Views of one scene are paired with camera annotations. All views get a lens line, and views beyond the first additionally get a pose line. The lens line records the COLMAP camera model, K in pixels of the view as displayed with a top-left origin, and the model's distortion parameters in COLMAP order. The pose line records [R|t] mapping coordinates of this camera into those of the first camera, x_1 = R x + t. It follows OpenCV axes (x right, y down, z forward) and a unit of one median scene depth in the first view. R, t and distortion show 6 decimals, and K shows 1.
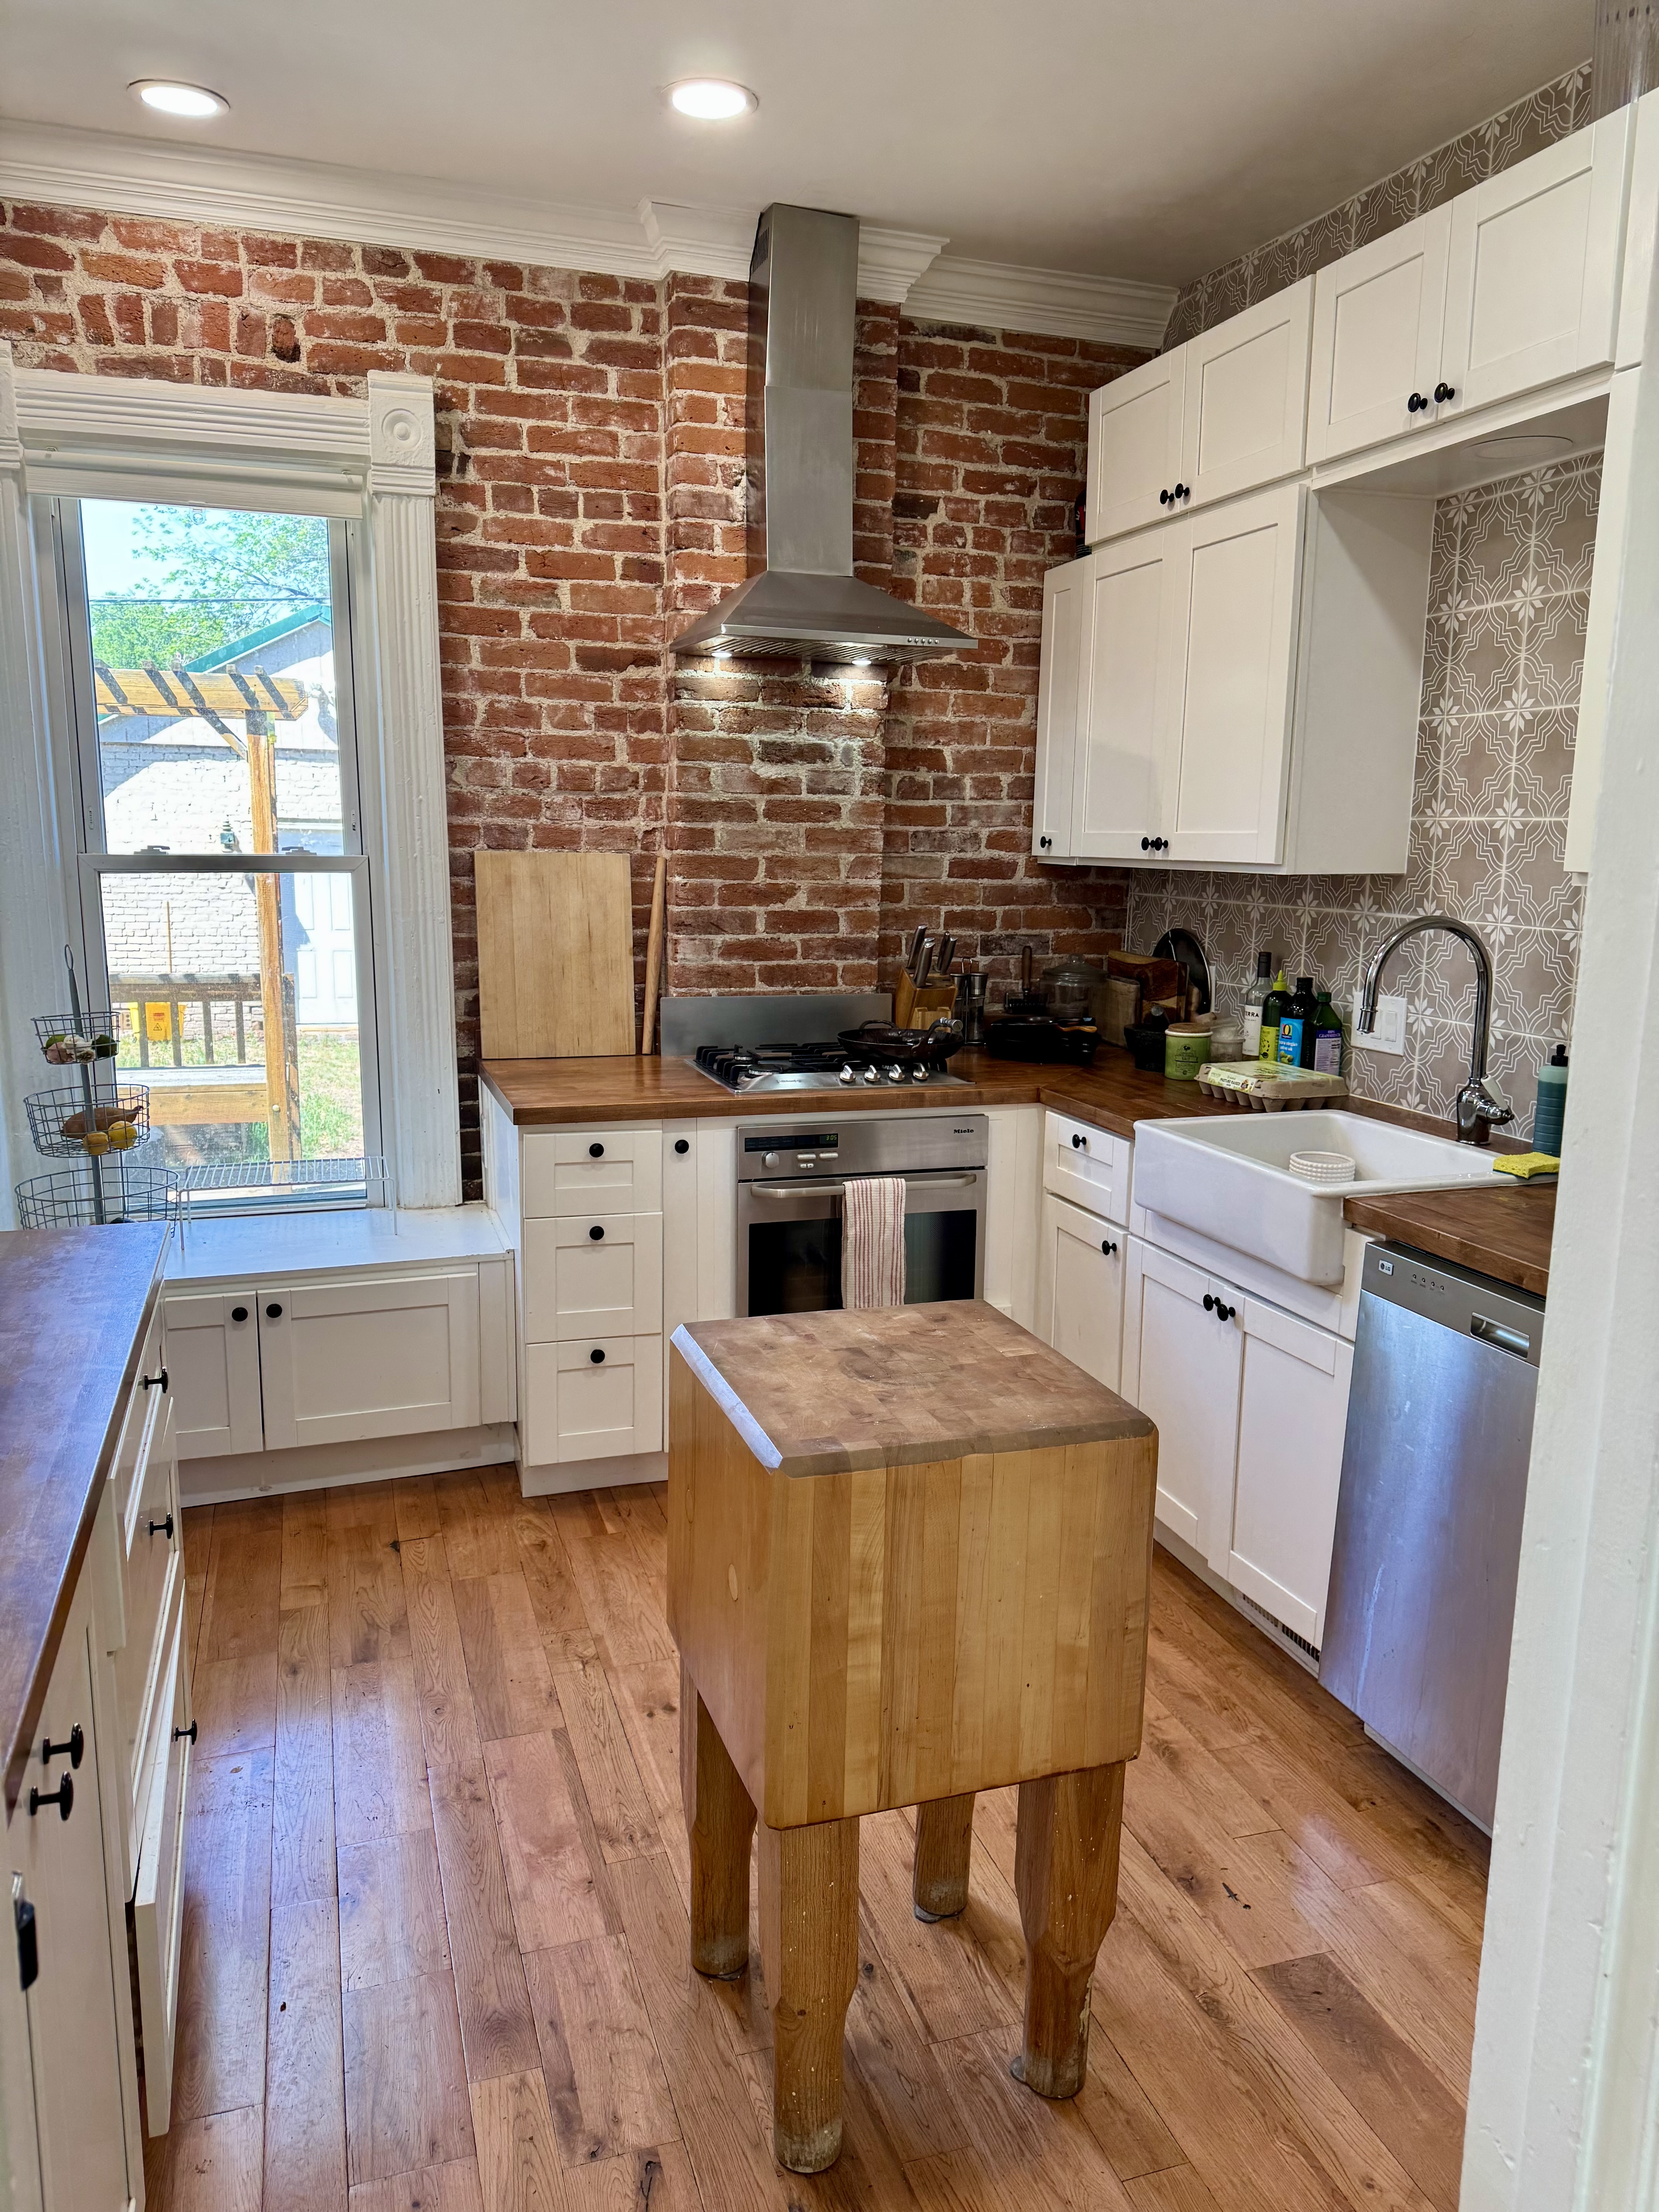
lens RADIAL K [[1579.7, 0, 845.7], [0, 1579.7, 1098.8], [0, 0, 1]] dist [0.063376, -0.002336]
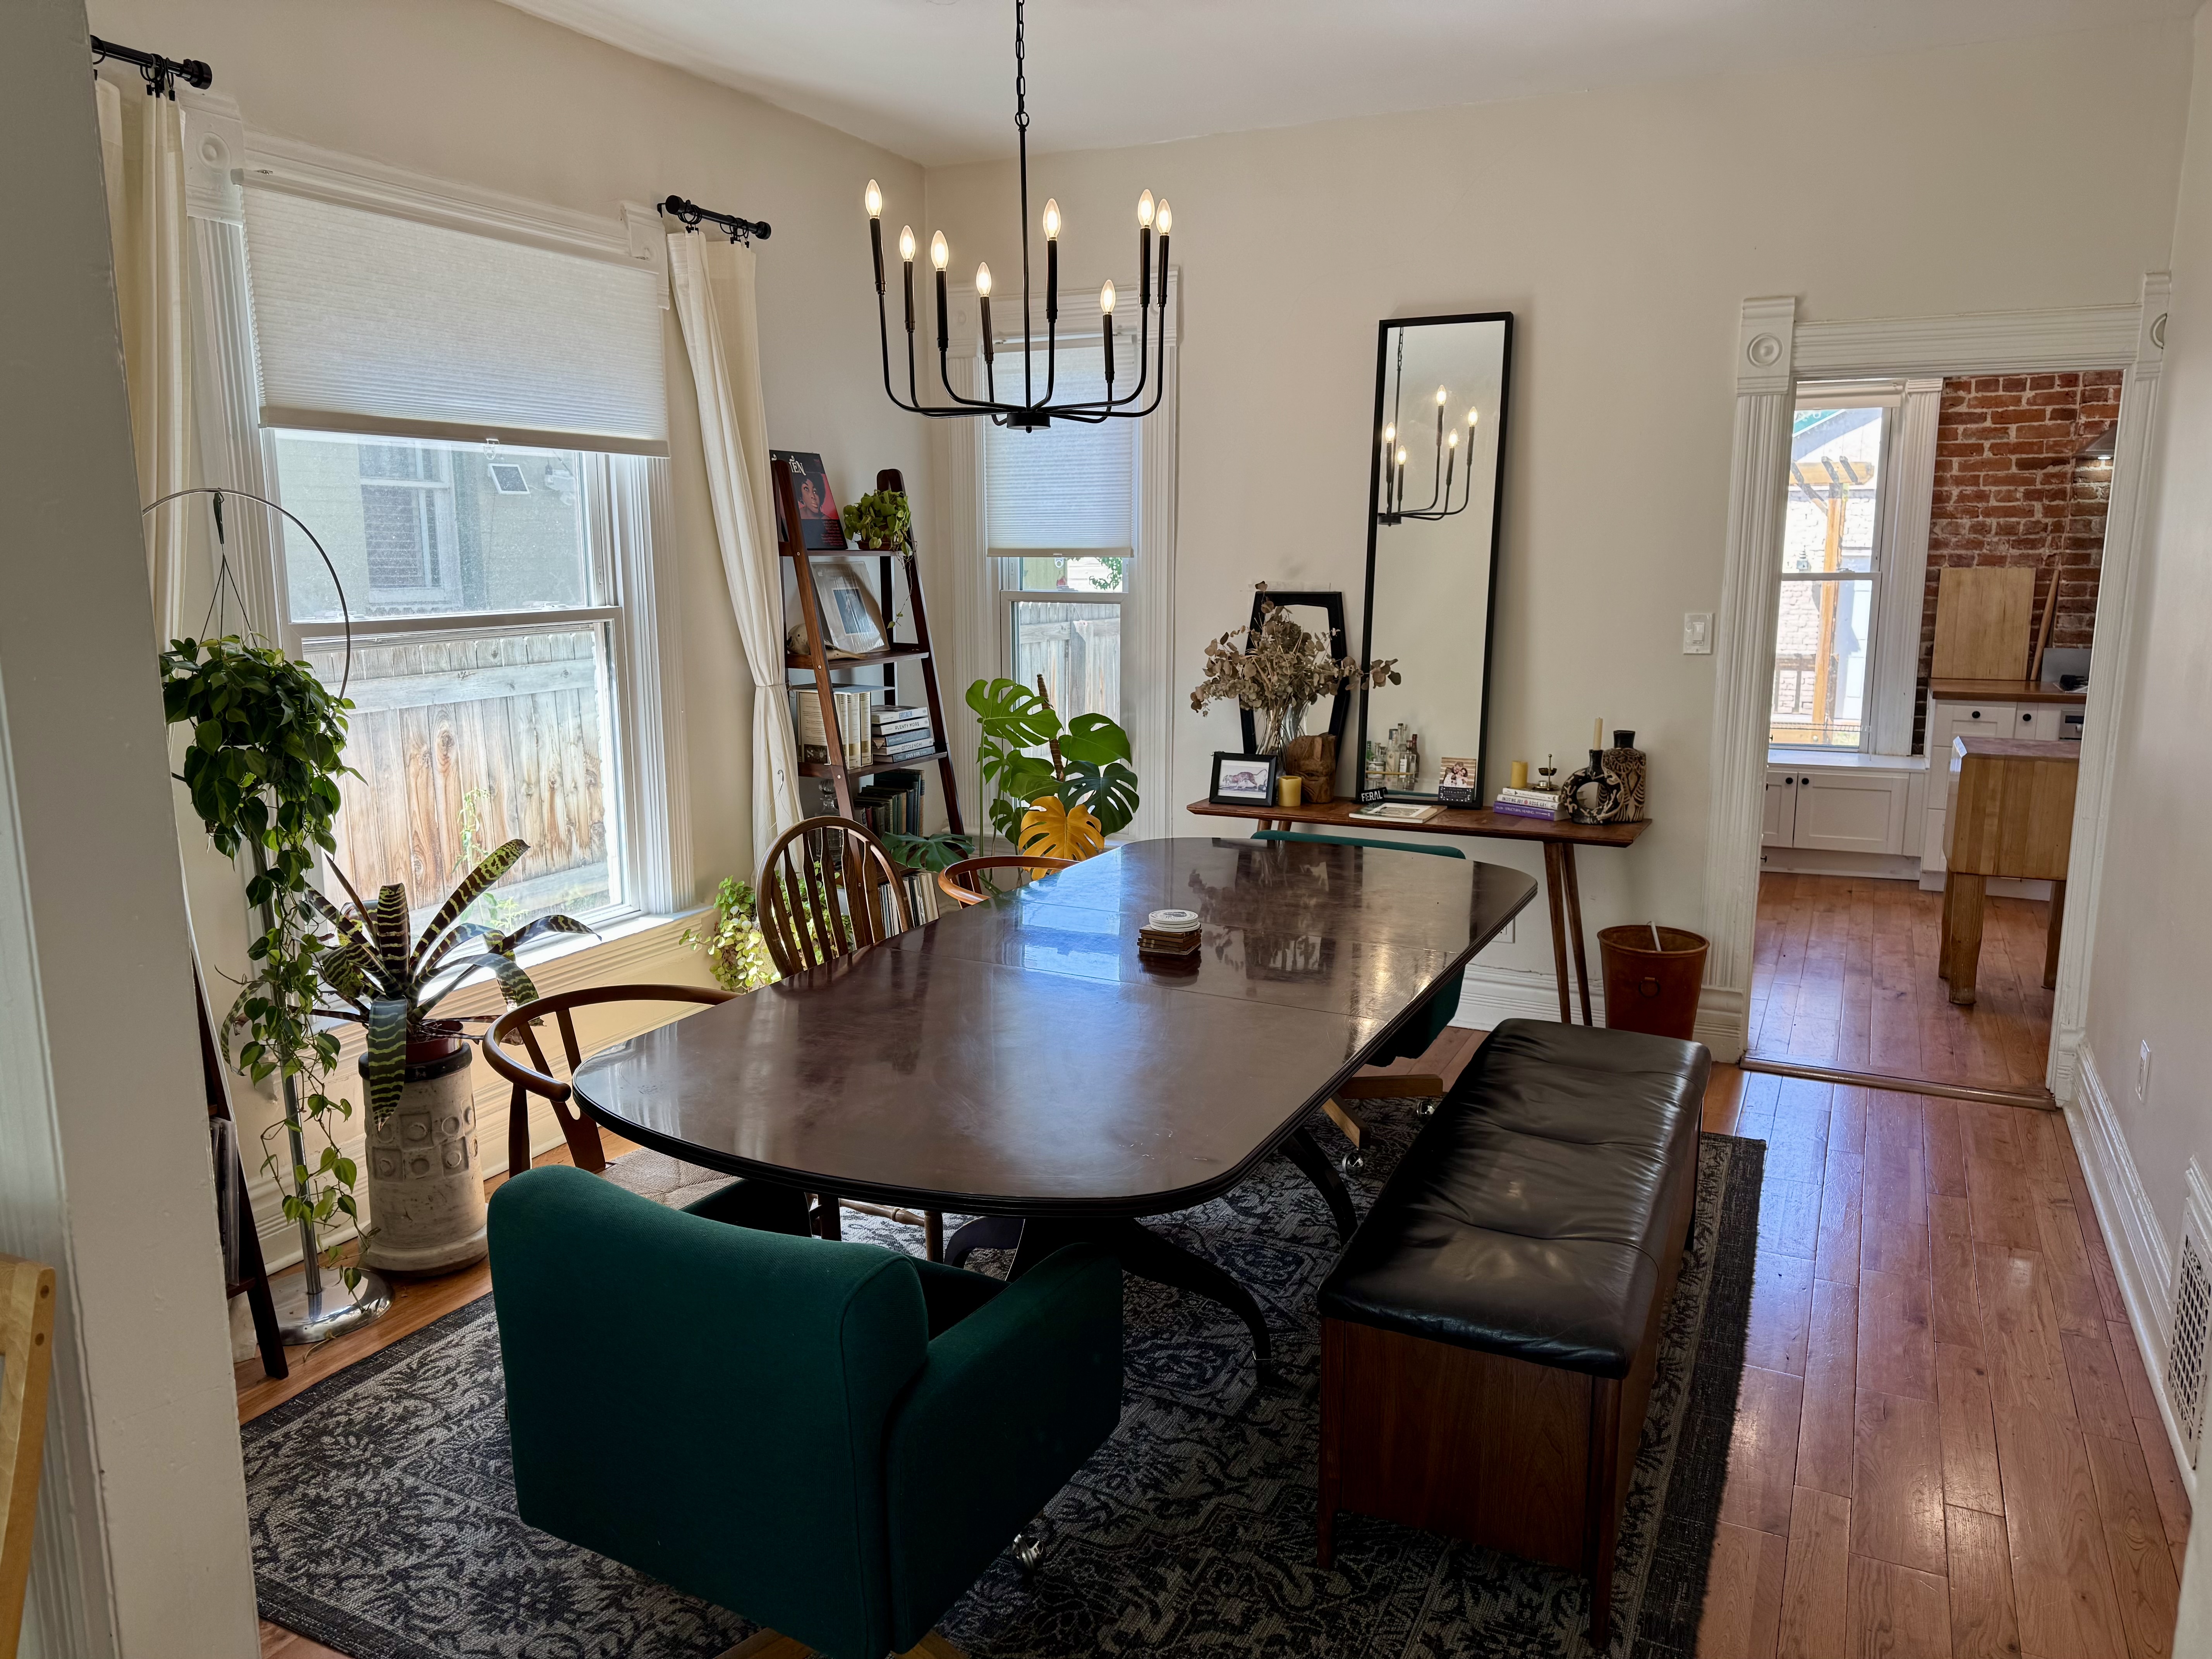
lens RADIAL K [[1579.7, 0, 1128.2], [0, 1579.7, 831.6], [0, 0, 1]] dist [0.063376, -0.002336]
pose [[0.728007, 0.106855, -0.677191, 0.403182], [-0.103346, 0.993596, 0.045679, 0.173903], [0.677735, 0.036730, 0.734388, -1.087834]]
